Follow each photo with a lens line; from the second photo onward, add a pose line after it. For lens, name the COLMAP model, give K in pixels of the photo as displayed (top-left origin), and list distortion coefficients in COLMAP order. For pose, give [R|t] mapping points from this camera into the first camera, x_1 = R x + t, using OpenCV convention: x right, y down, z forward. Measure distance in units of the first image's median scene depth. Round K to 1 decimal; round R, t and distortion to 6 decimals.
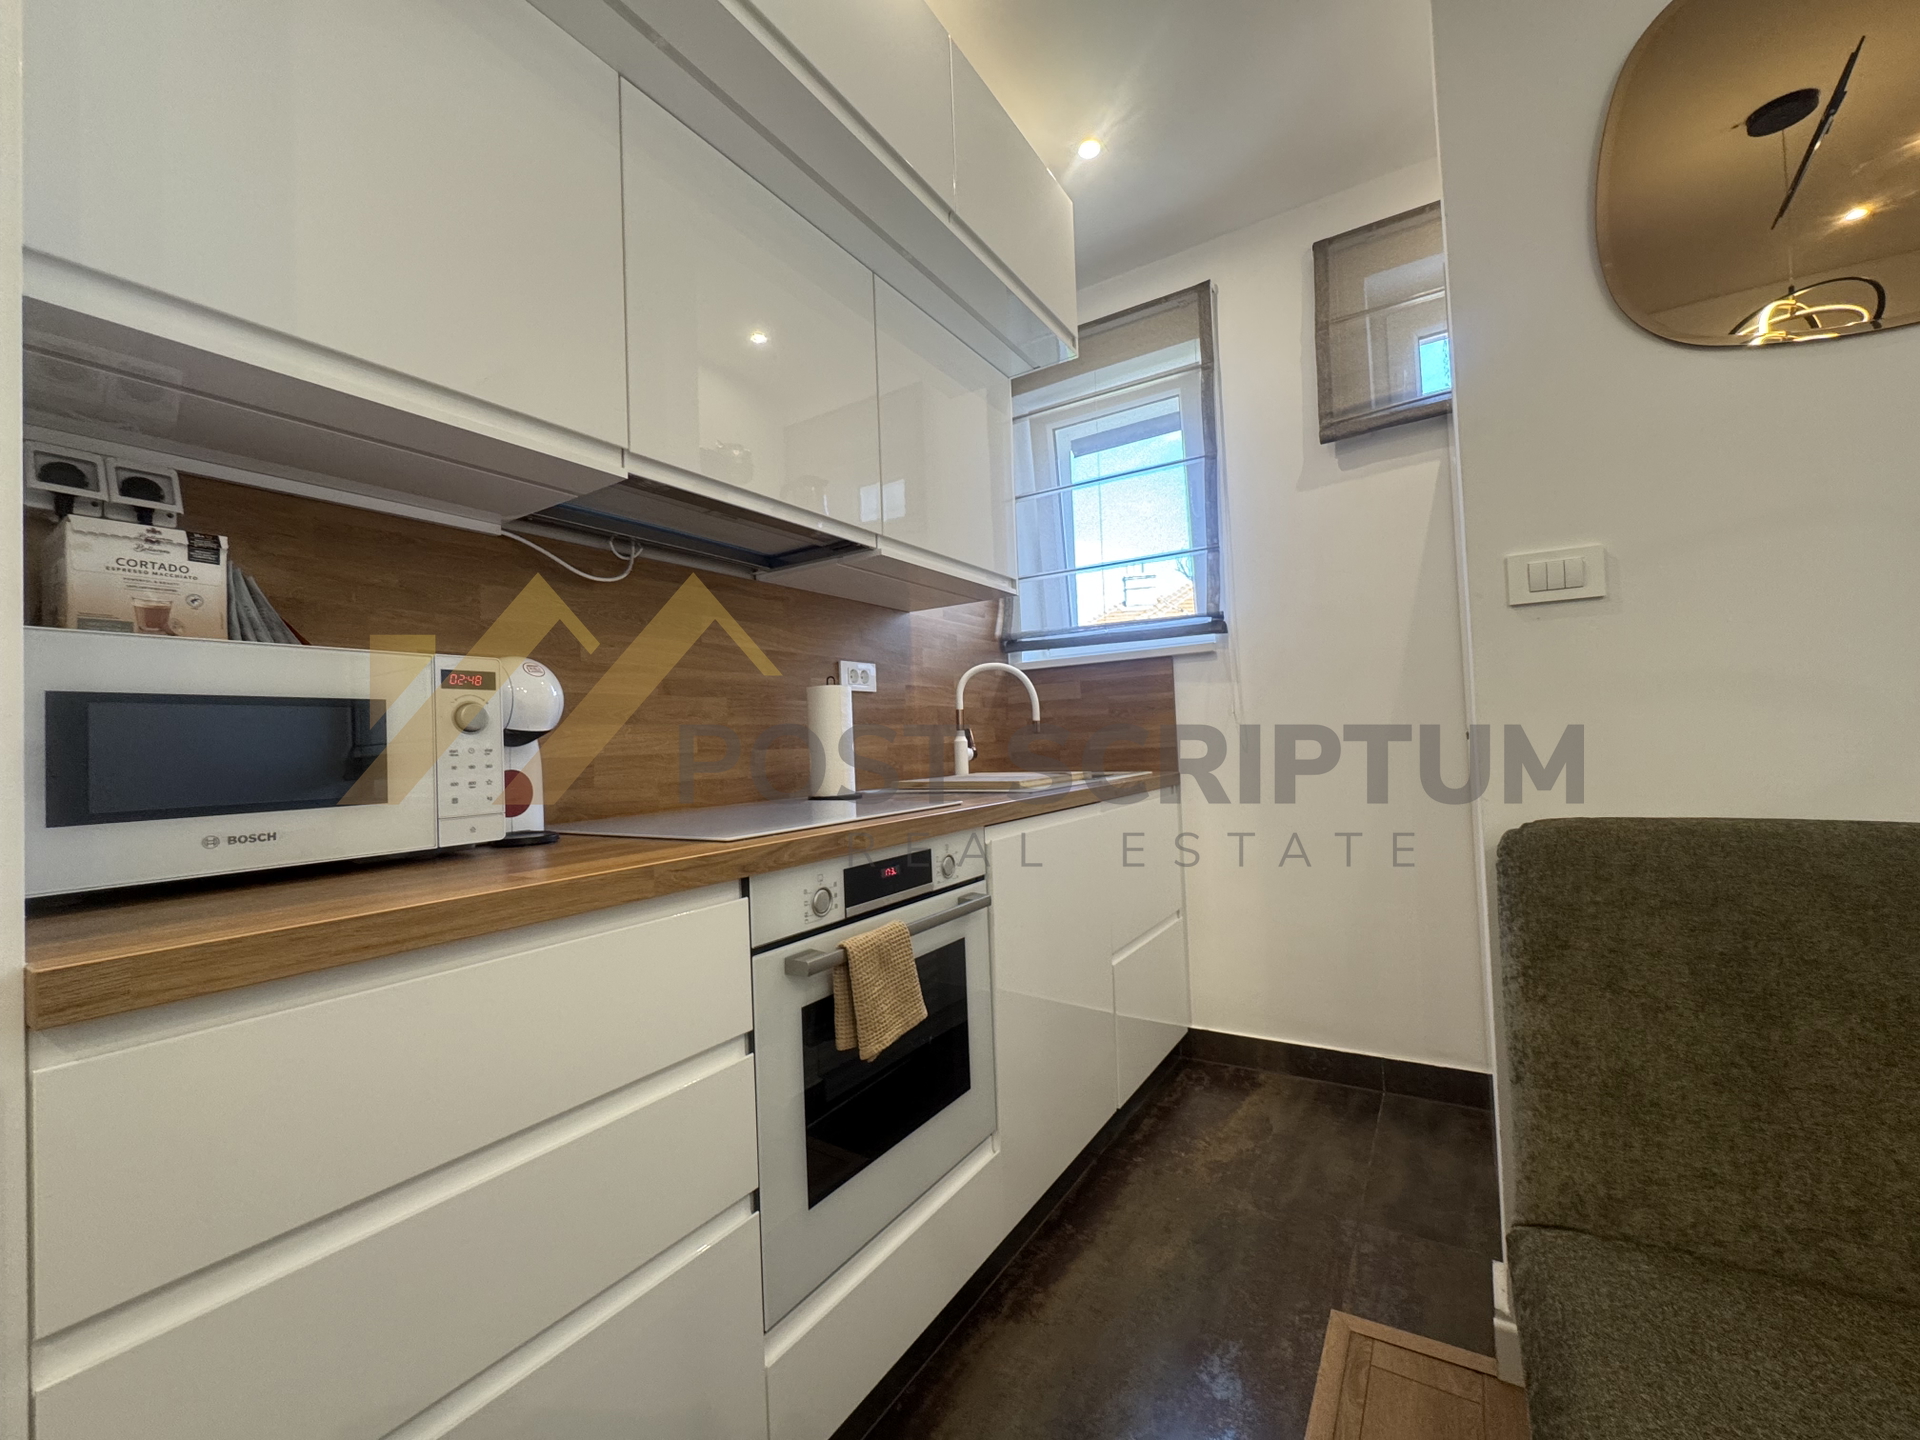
lens RADIAL K [[769.6, 0, 960.0], [0, 769.6, 720.0], [0, 0, 1]] dist [-0.003812, 0.000597]
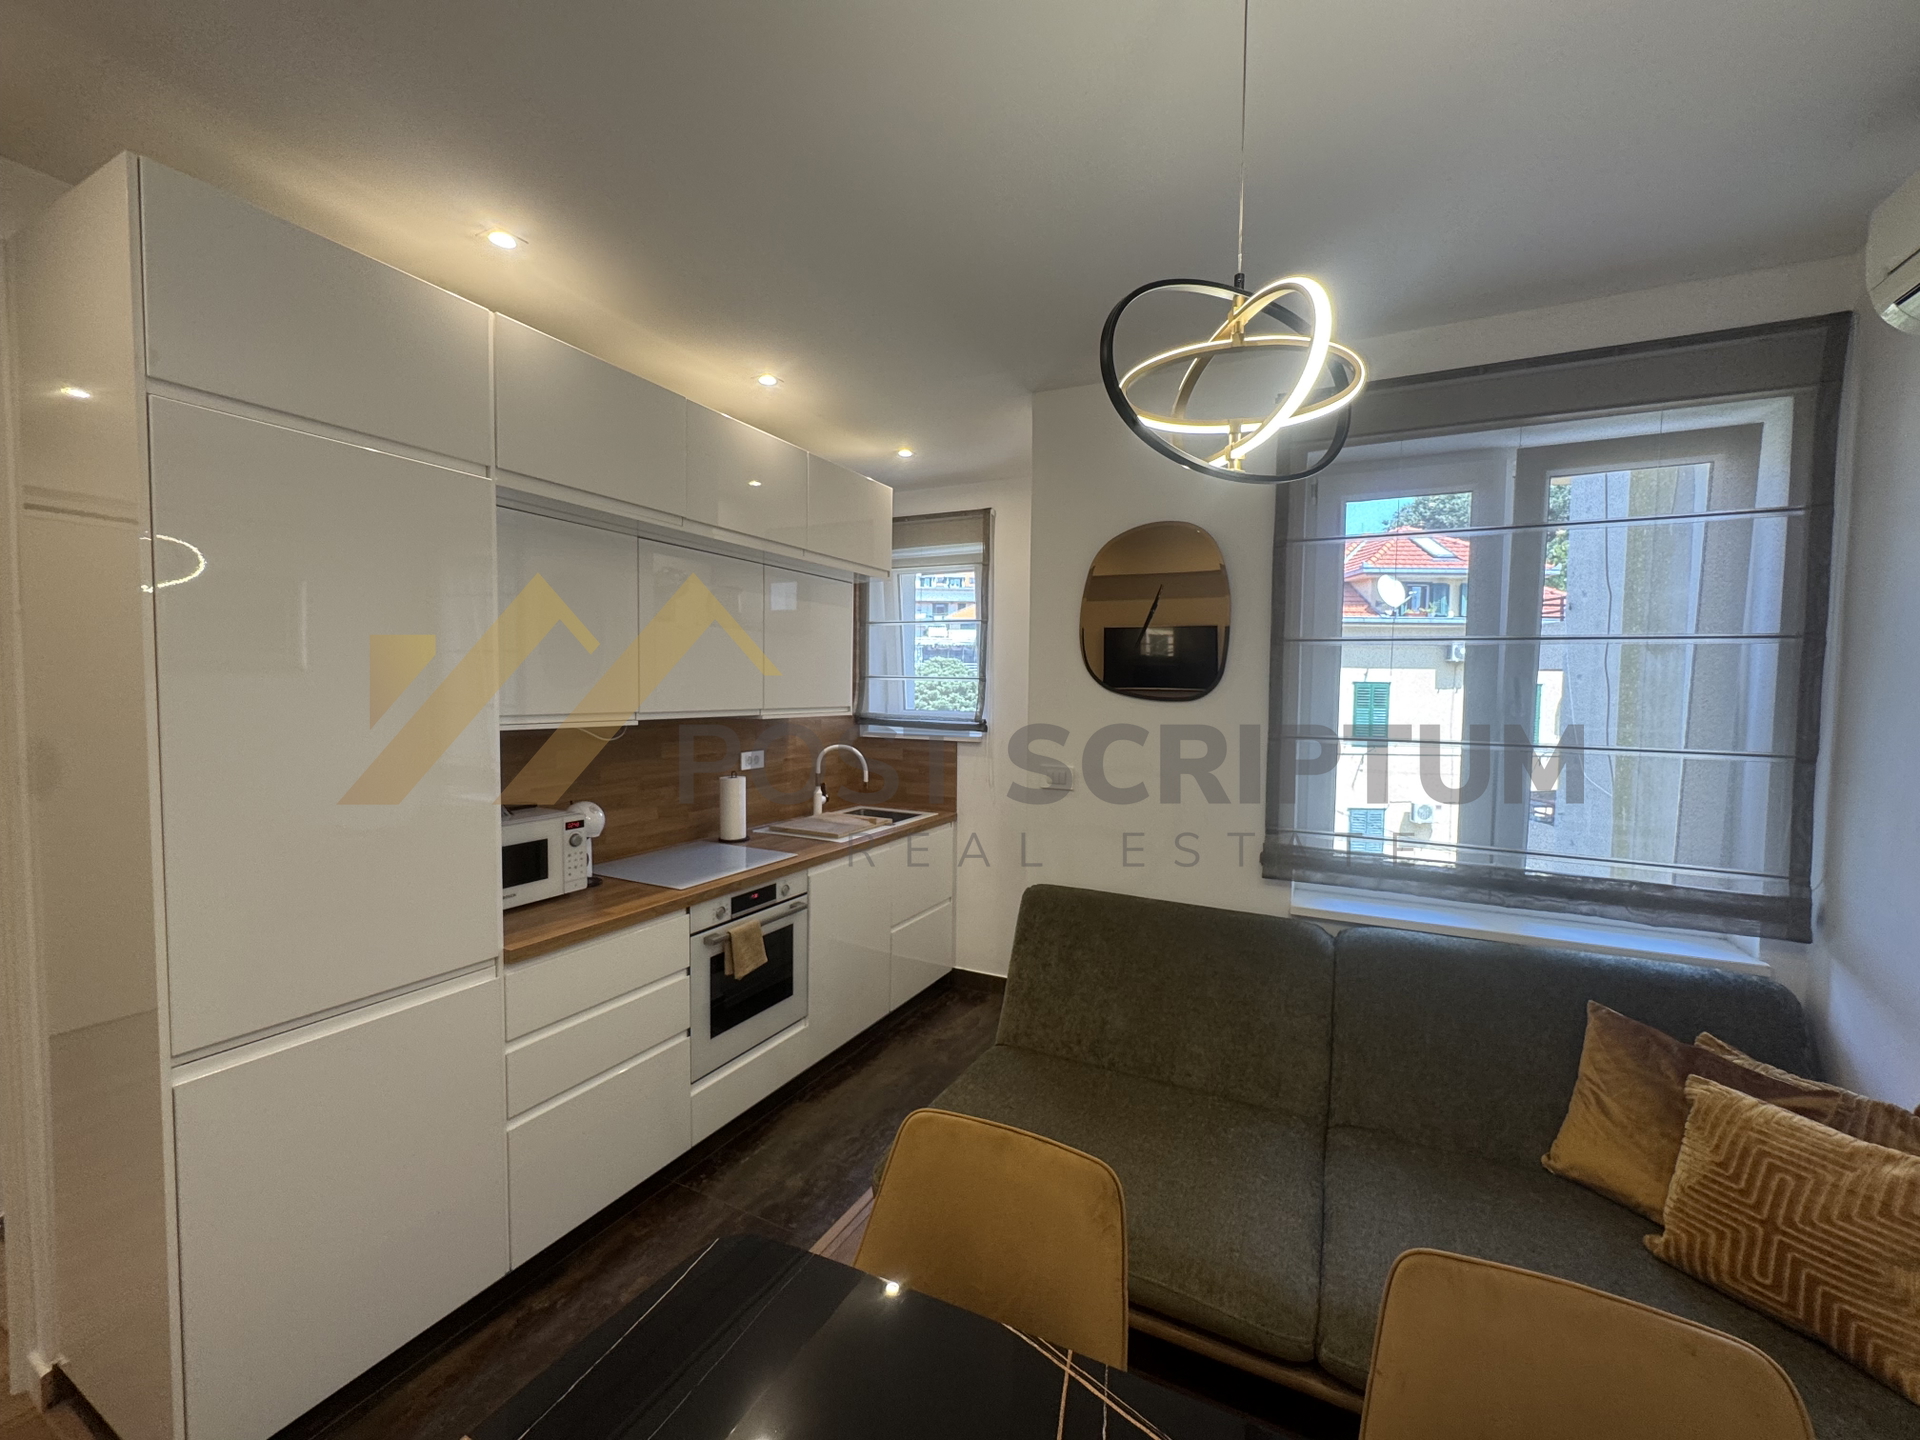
lens RADIAL K [[769.6, 0, 960.0], [0, 769.6, 720.0], [0, 0, 1]] dist [-0.003812, 0.000597]
pose [[0.994077, 0.047838, 0.097579, 0.225527], [-0.054823, 0.996025, 0.070202, -0.433155], [-0.093833, -0.075136, 0.992749, -1.054375]]
